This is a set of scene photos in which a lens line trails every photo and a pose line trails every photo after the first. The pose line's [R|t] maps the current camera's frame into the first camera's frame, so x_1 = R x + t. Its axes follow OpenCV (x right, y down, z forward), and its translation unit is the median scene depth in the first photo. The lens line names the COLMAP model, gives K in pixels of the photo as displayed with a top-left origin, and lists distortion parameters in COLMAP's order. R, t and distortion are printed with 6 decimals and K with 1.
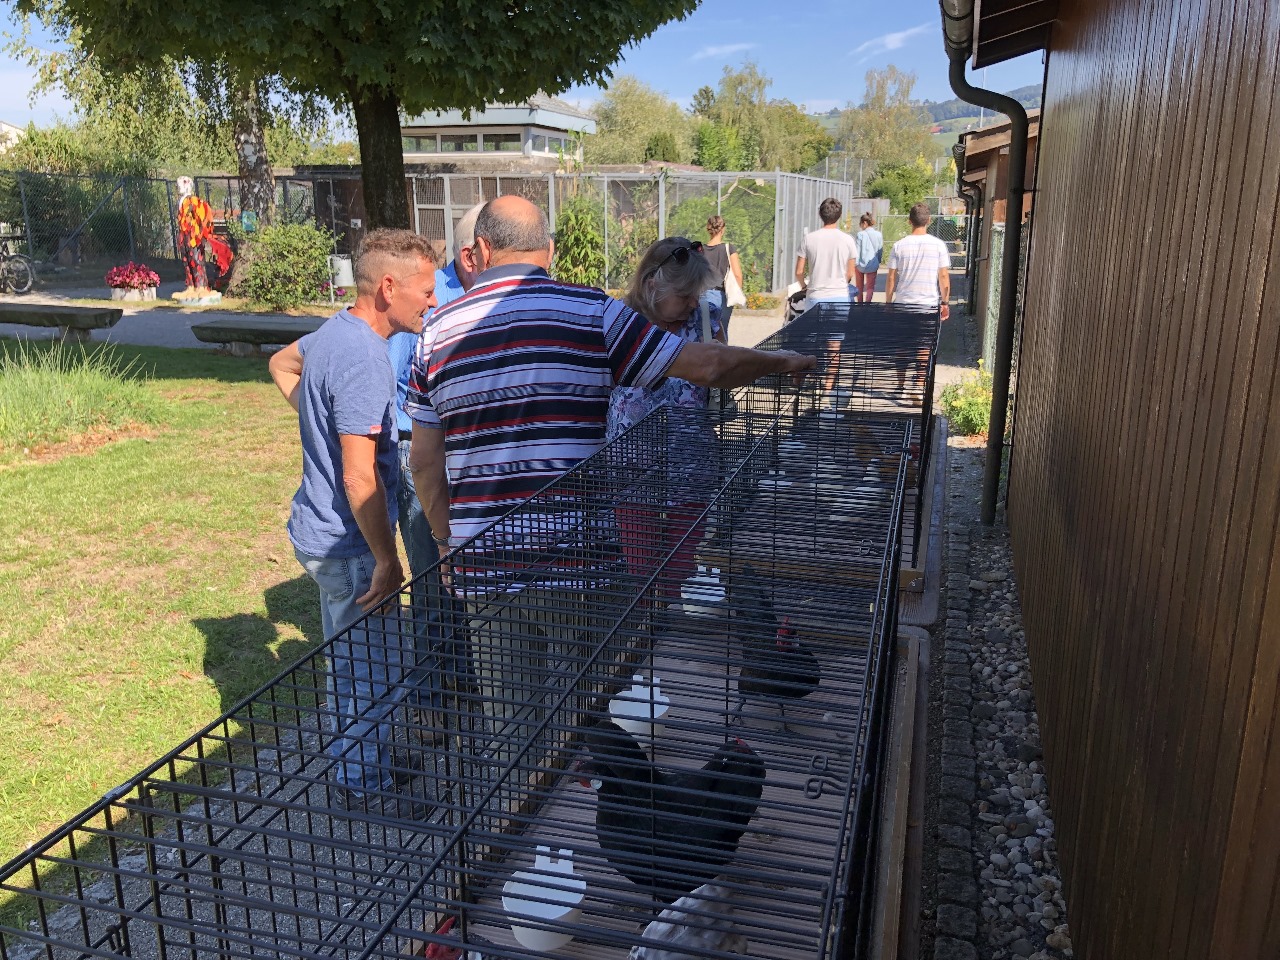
lens RADIAL K [[1035.8, 0, 634.9], [0, 1035.8, 475.8], [0, 0, 1]] dist [0.026135, -0.014836]
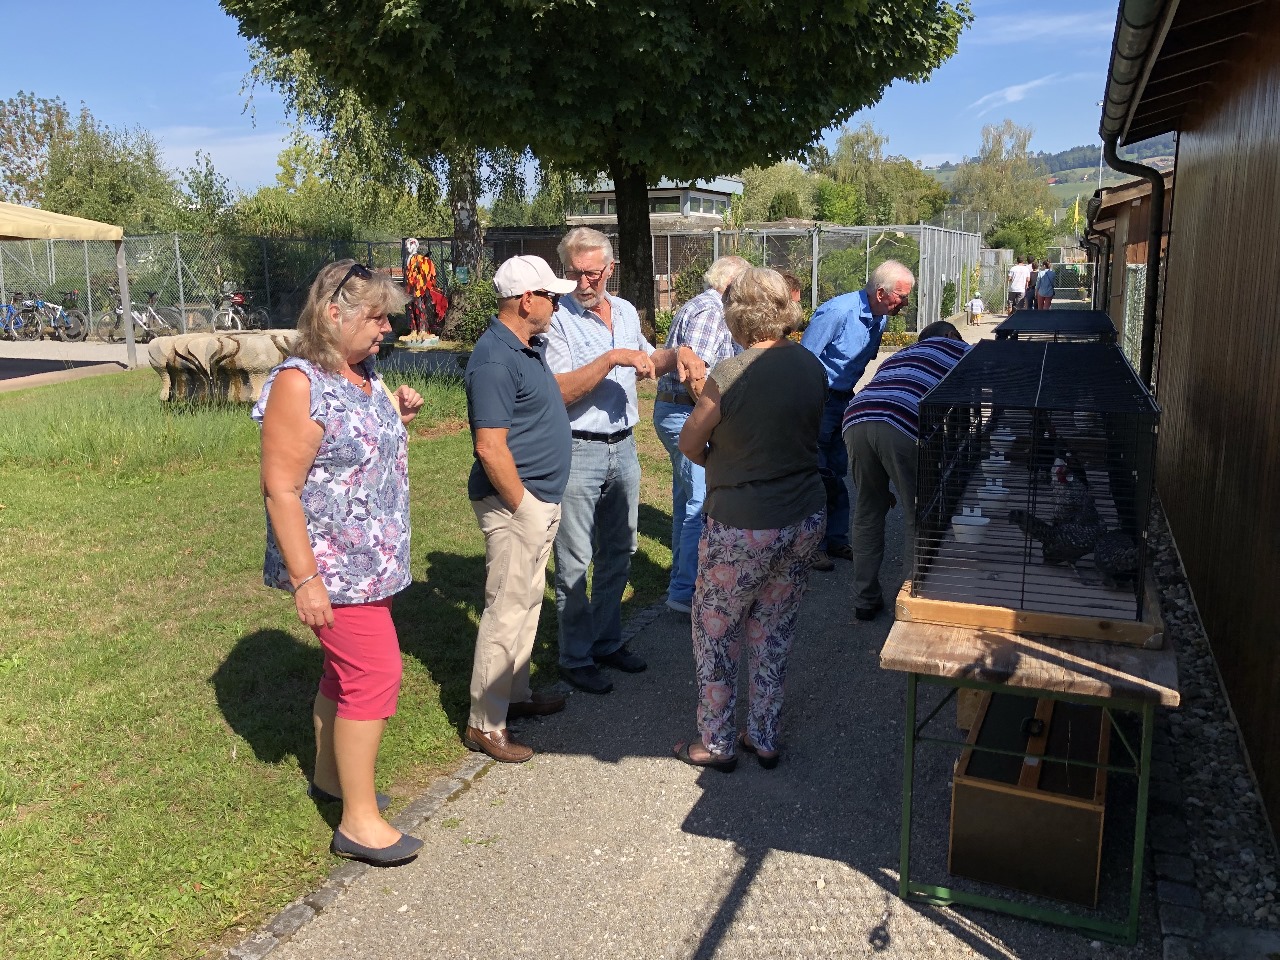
lens RADIAL K [[1035.8, 0, 647.7], [0, 1035.8, 480.8], [0, 0, 1]] dist [0.026135, -0.014836]
pose [[0.995948, 0.004573, -0.089810, -0.056135], [-0.008806, 0.998866, -0.046798, 0.039100], [0.089494, 0.047399, 0.994859, -0.131936]]
